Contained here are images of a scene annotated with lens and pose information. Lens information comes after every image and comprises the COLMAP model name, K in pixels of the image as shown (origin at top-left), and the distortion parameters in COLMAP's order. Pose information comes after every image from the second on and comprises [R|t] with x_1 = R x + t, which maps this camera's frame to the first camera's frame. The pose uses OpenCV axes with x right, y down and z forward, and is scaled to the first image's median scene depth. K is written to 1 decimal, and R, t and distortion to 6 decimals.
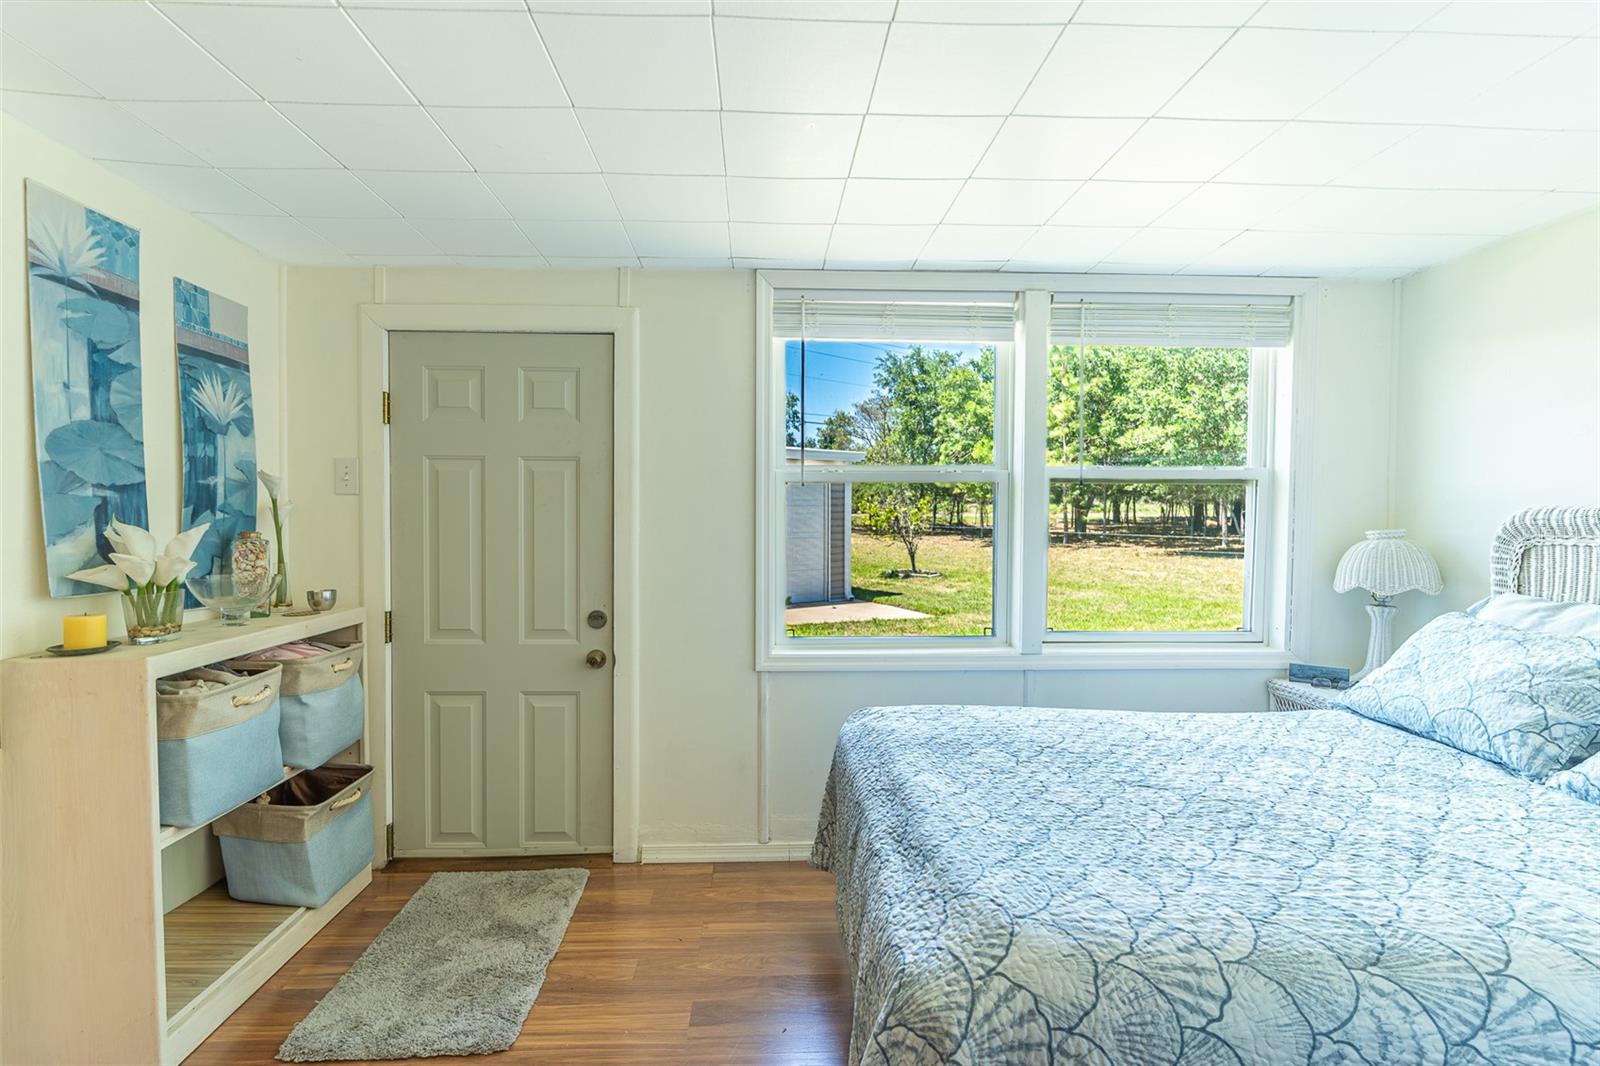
lens RADIAL K [[776.8, 0, 795.9], [0, 776.8, 530.5], [0, 0, 1]] dist [0.002404, 0.000366]
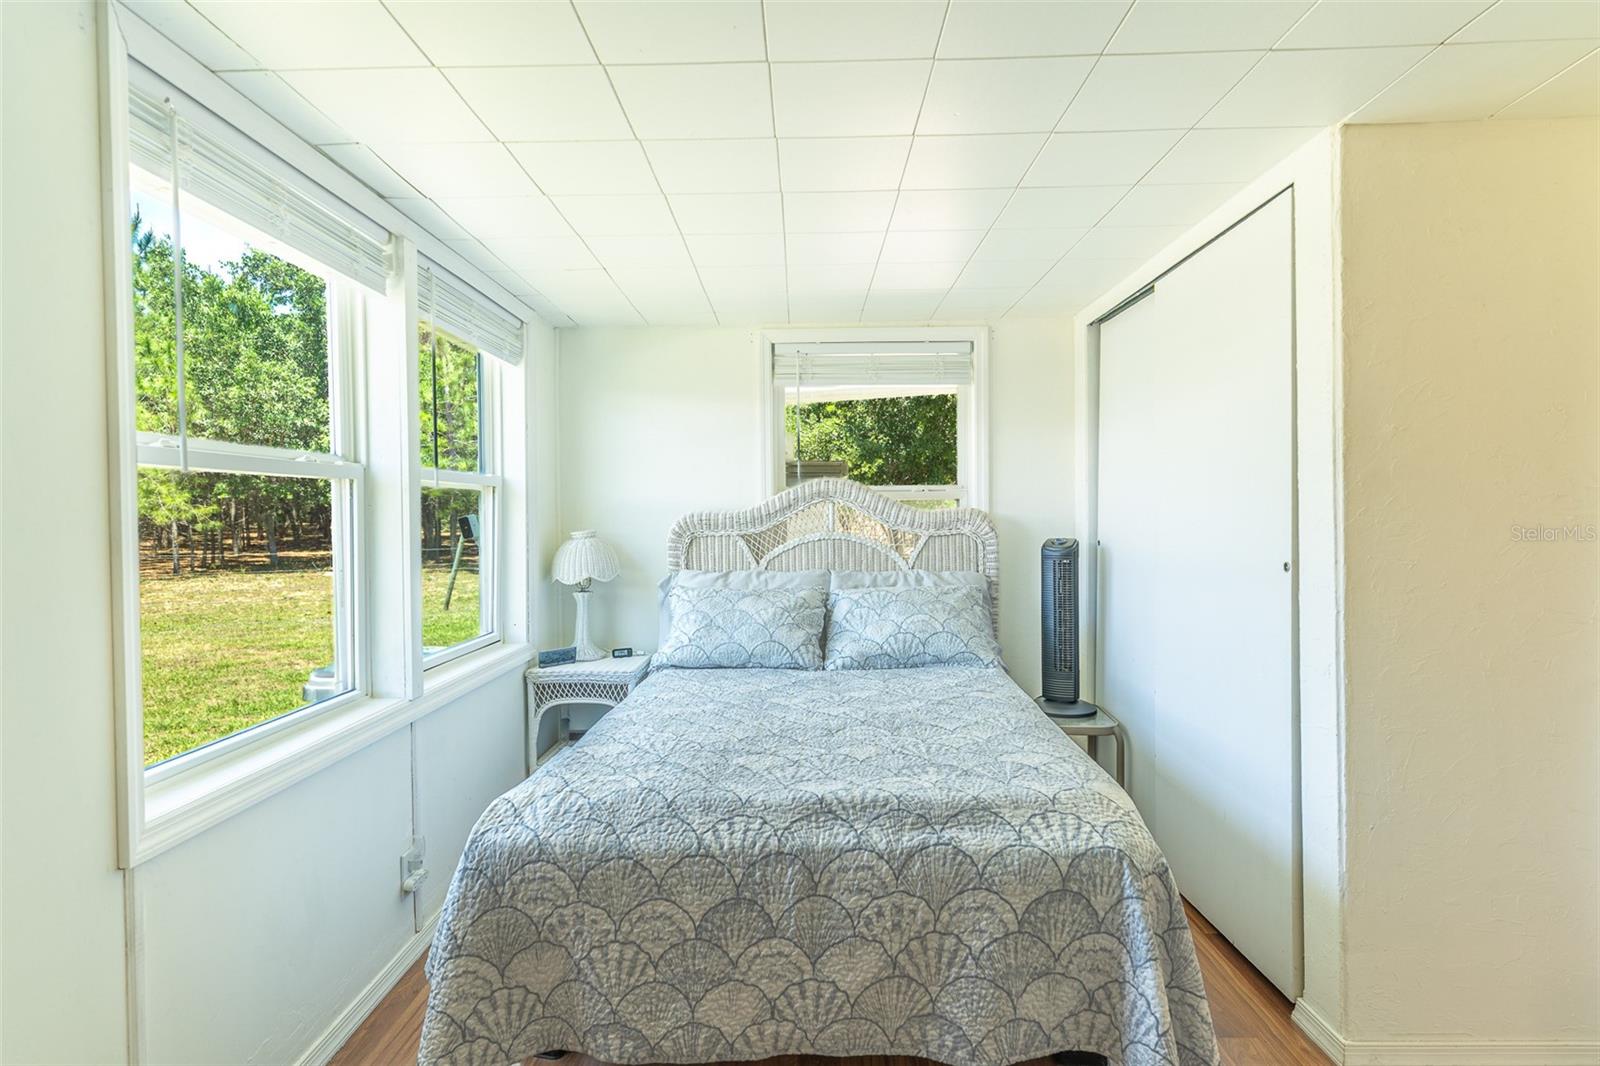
lens RADIAL K [[798.3, 0, 798.8], [0, 798.3, 533.0], [0, 0, 1]] dist [0.002073, -0.000126]
pose [[0.048185, -0.025102, 0.998523, -0.741292], [0.028877, 0.999301, 0.023728, -0.025368], [-0.998421, 0.027691, 0.048876, 0.855406]]
